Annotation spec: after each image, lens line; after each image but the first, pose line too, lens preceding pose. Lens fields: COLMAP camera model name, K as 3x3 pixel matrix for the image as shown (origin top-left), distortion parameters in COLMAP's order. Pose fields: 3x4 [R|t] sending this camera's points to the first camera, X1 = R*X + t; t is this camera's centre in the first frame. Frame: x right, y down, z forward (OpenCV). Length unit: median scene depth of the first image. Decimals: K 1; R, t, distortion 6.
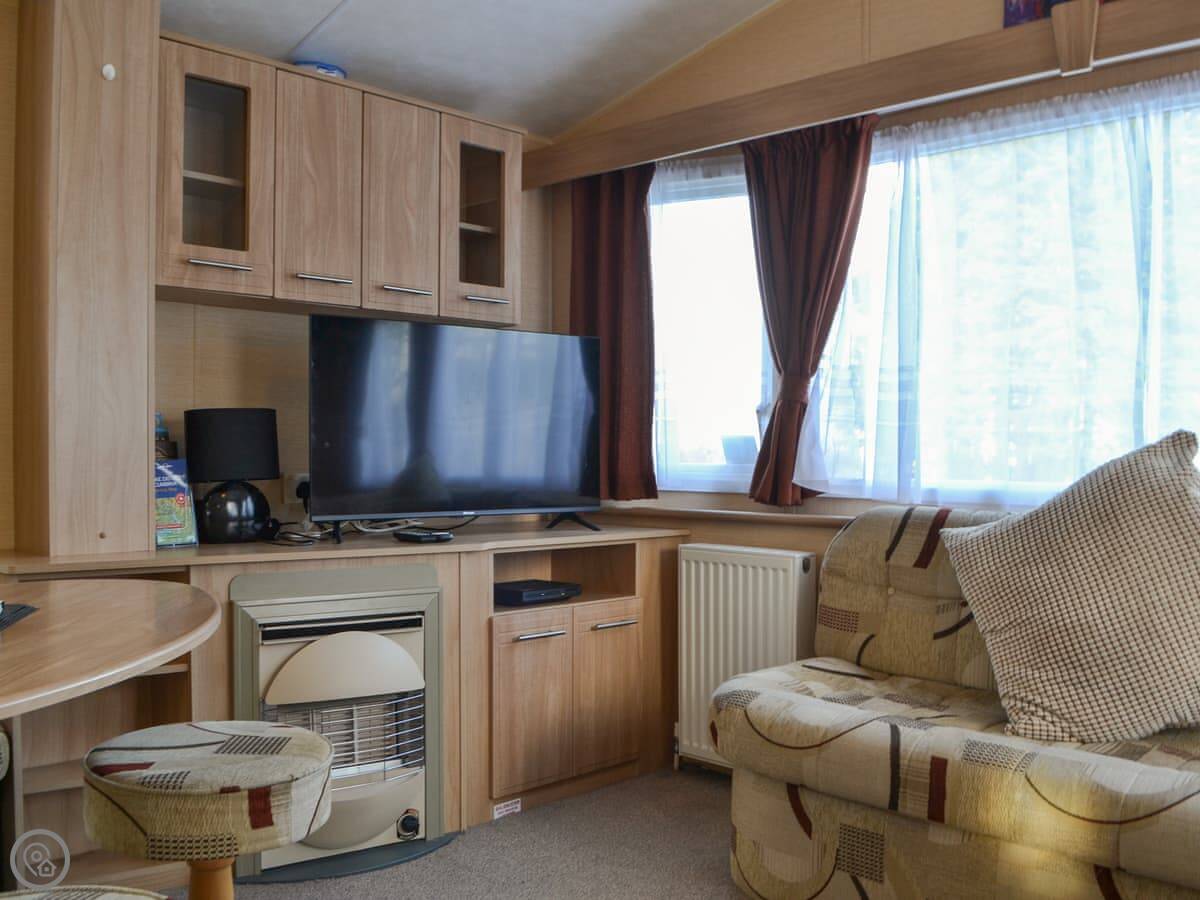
lens RADIAL K [[1085.4, 0, 625.8], [0, 1085.4, 447.5], [0, 0, 1]] dist [-0.075806, -0.004865]
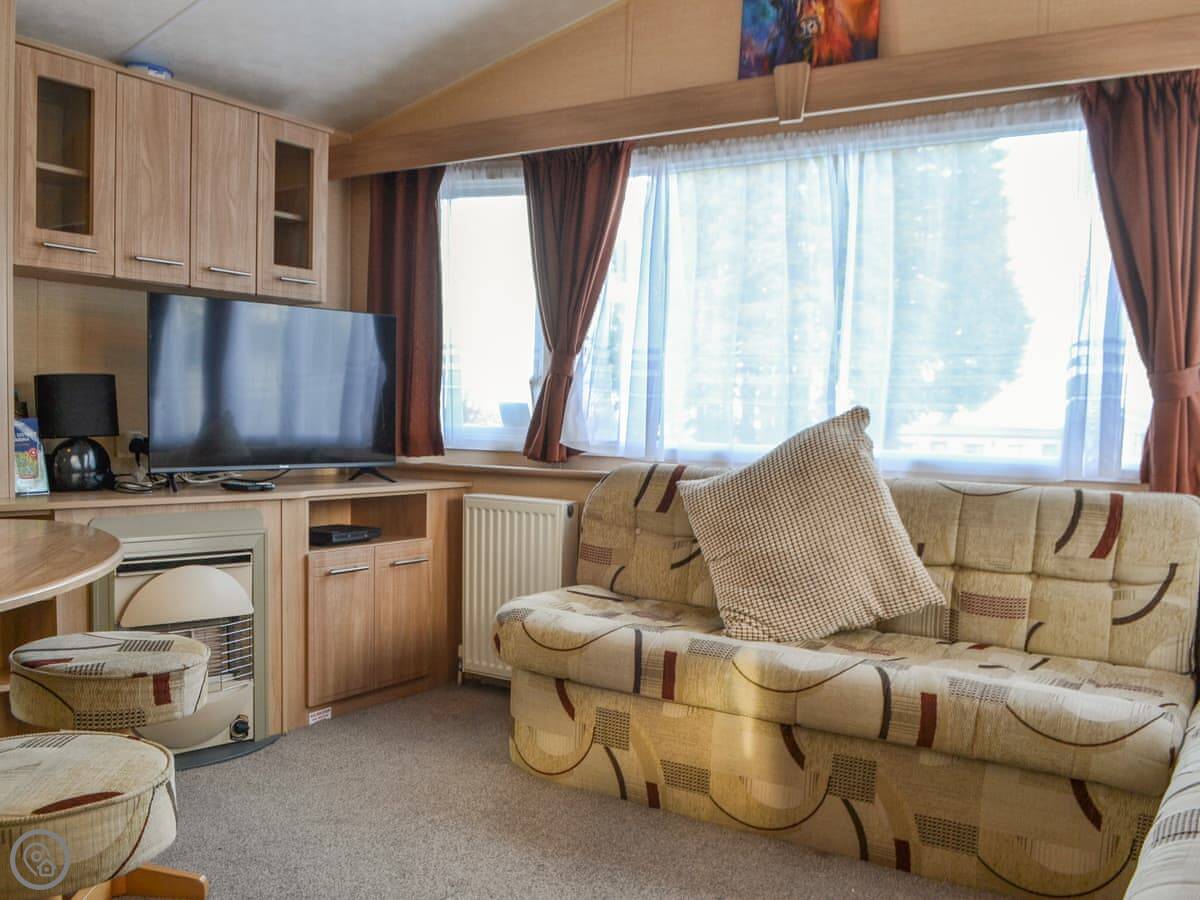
lens RADIAL K [[1060.9, 0, 580.3], [0, 1060.9, 471.7], [0, 0, 1]] dist [-0.086681, 0.005767]
pose [[0.983826, 0.005160, 0.179050, -0.038392], [-0.015855, 0.998170, 0.058353, -0.005444], [-0.178422, -0.060248, 0.982108, -0.181424]]
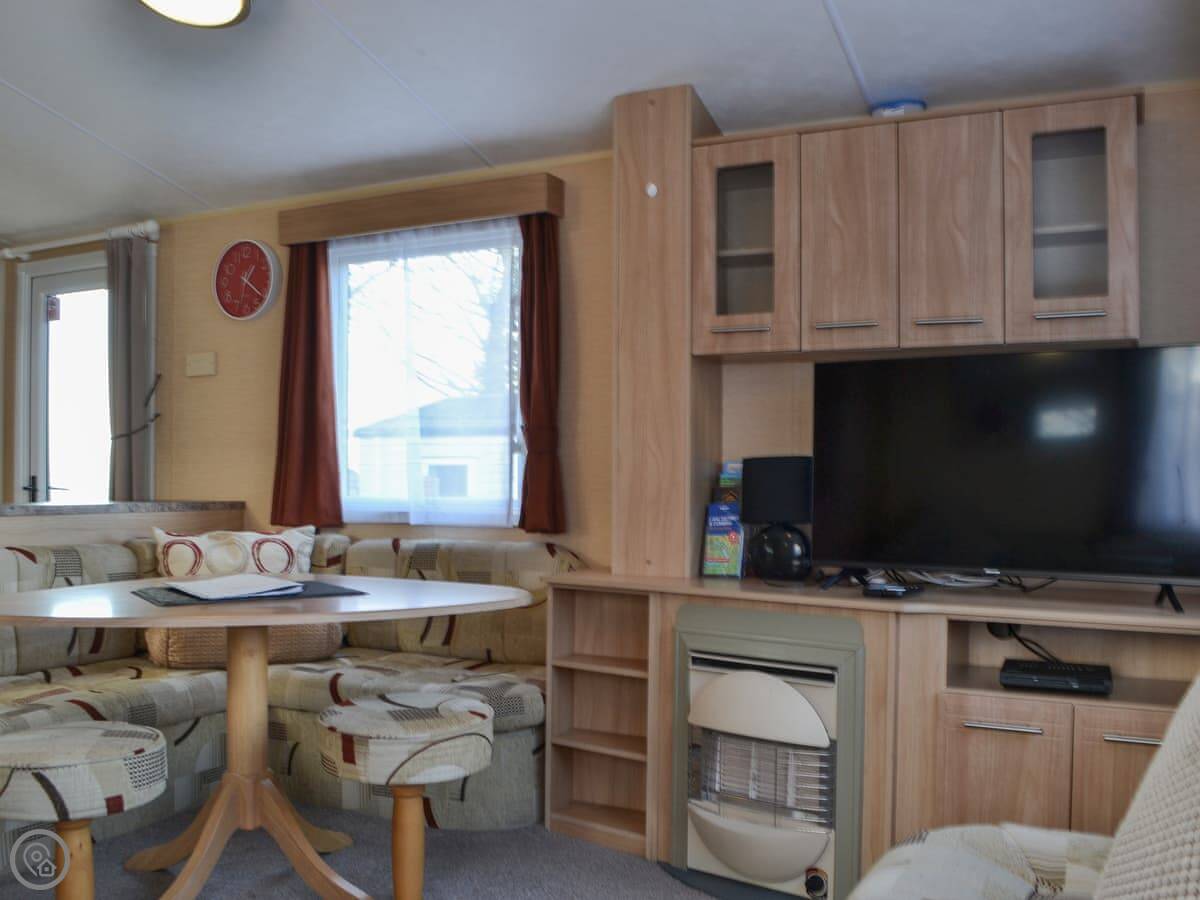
lens RADIAL K [[1060.9, 0, 580.3], [0, 1060.9, 471.7], [0, 0, 1]] dist [-0.086681, 0.005767]
pose [[0.302997, -0.008108, -0.952957, 0.591974], [-0.009298, 0.999891, -0.011464, -0.006839], [0.952946, 0.012334, 0.302889, 0.482781]]
